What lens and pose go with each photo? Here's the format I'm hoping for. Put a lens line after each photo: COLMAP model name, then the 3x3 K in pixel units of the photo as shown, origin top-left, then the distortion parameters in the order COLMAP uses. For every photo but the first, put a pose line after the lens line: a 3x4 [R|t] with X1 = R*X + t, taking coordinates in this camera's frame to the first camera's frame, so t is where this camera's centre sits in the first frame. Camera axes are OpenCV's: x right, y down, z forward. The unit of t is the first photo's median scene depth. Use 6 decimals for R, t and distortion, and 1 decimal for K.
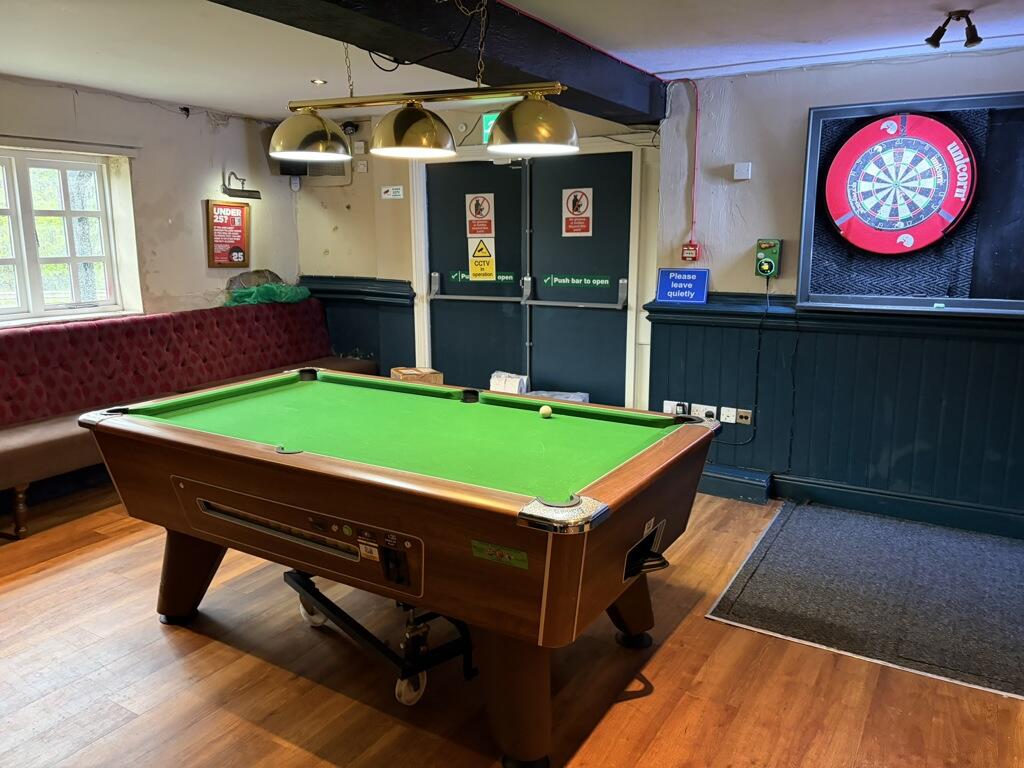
lens RADIAL K [[783.9, 0, 511.8], [0, 783.9, 384.1], [0, 0, 1]] dist [0.000876, -0.000633]
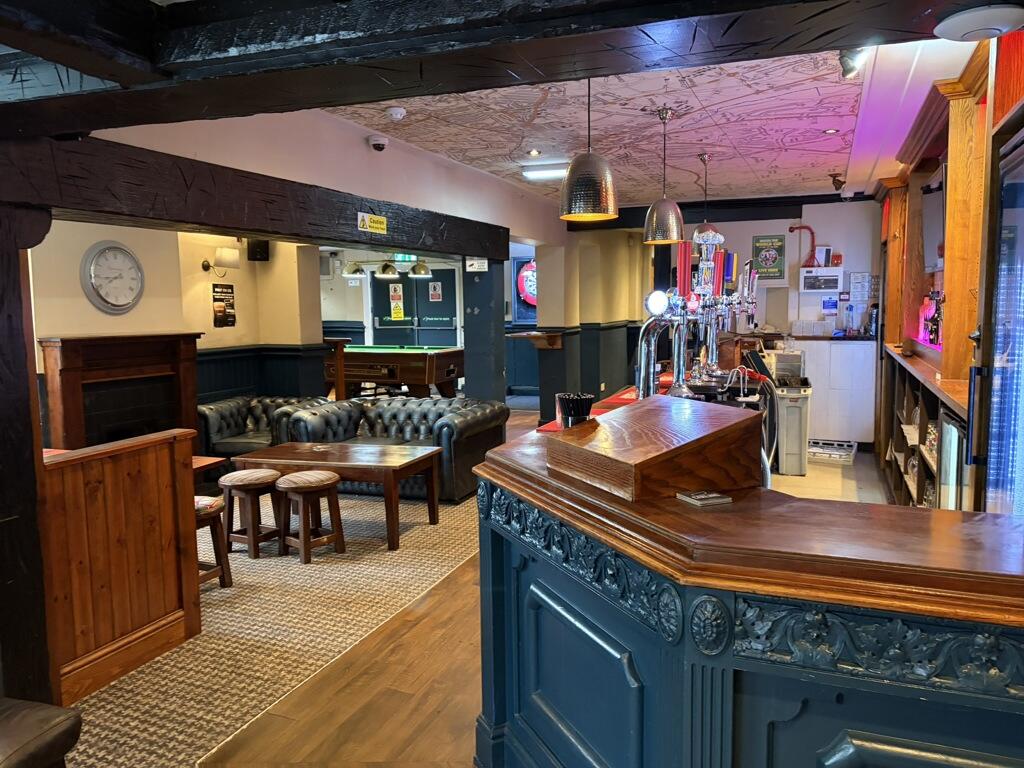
lens RADIAL K [[783.9, 0, 511.8], [0, 783.9, 384.6], [0, 0, 1]] dist [0.000876, -0.000633]
pose [[0.987636, -0.020874, 0.155369, -0.071228], [0.035036, 0.995417, -0.088983, 0.302757], [-0.152799, 0.093326, 0.983841, -1.448545]]
